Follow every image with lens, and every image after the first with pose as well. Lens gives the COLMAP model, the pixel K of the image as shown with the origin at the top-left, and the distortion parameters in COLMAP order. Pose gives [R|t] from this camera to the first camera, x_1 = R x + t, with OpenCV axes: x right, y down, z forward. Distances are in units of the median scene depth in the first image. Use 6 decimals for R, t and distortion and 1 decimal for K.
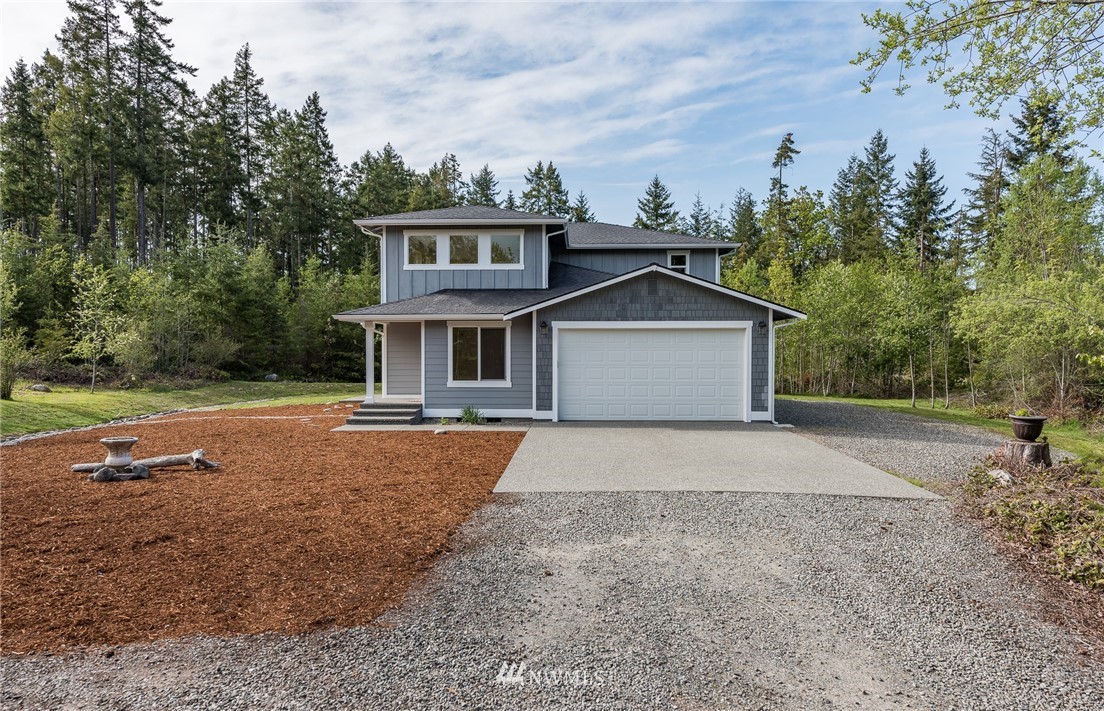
lens RADIAL K [[684.6, 0, 571.8], [0, 684.6, 371.3], [0, 0, 1]] dist [0.001862, -0.000441]
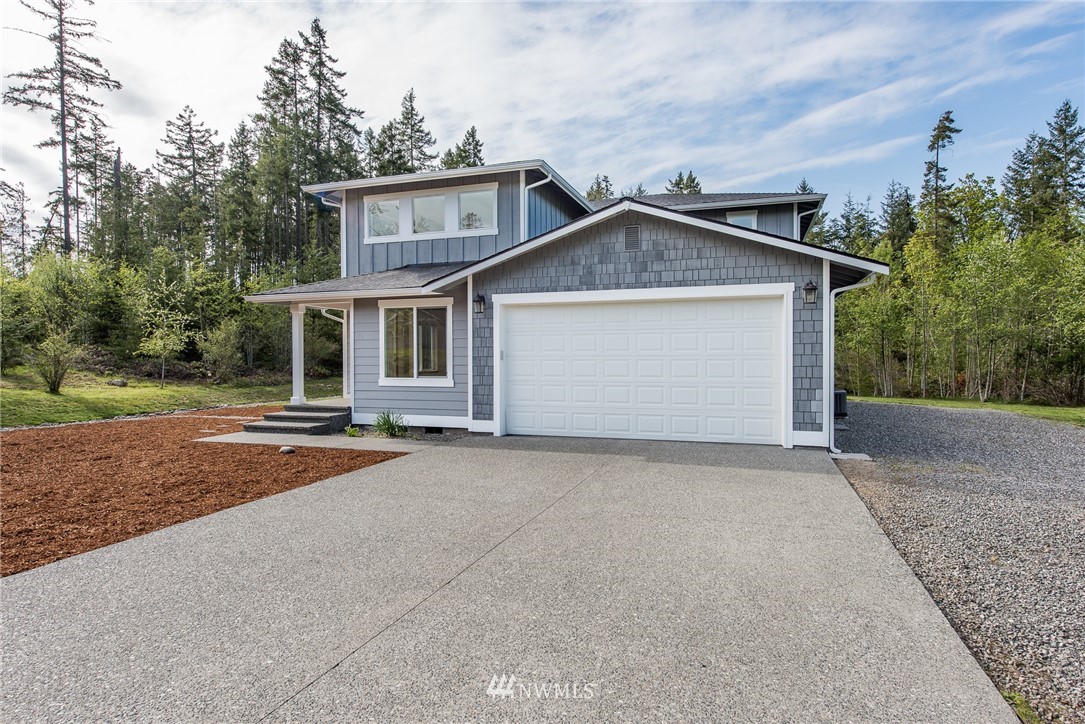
lens RADIAL K [[592.9, 0, 560.7], [0, 592.9, 365.6], [0, 0, 1]] dist [-0.001617, -0.001730]
pose [[0.957985, 0.000065, -0.286819, 0.085282], [-0.003236, 0.999939, -0.010581, 0.002748], [0.286801, 0.011065, 0.957926, 0.171444]]
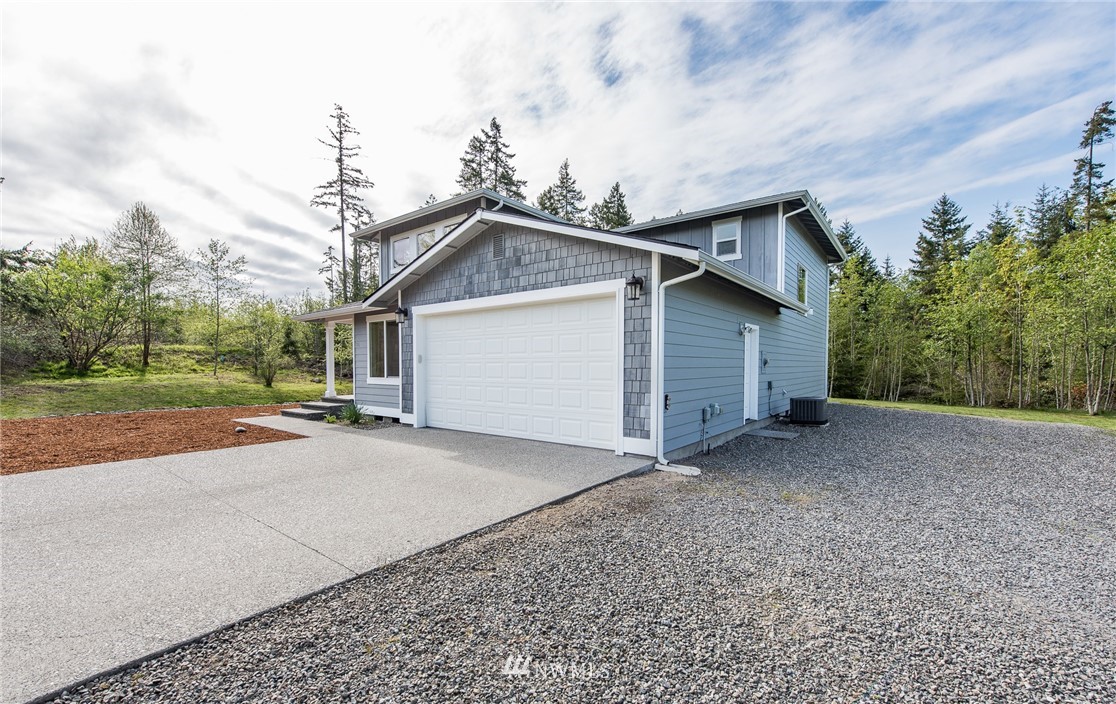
lens RADIAL K [[457.5, 0, 556.9], [0, 457.5, 383.4], [0, 0, 1]] dist [-0.015612, -0.000956]
pose [[0.804497, 0.020246, -0.593611, 0.175718], [-0.013450, 0.999784, 0.015871, 0.003424], [0.593804, -0.004784, 0.804595, 0.260834]]
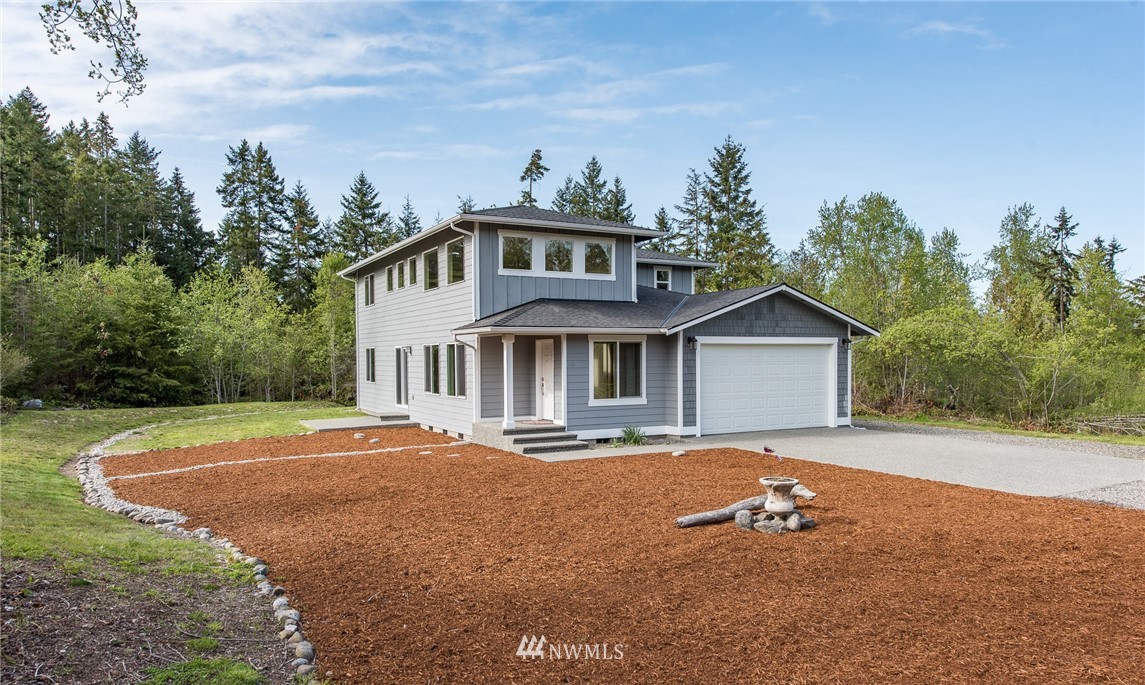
lens RADIAL K [[709.7, 0, 571.6], [0, 709.7, 380.8], [0, 0, 1]] dist [0.004229, -0.000249]
pose [[0.876694, -0.020347, 0.480618, -0.271008], [0.020734, 0.999775, 0.004505, -0.006610], [-0.480602, 0.006016, 0.876918, 0.072493]]
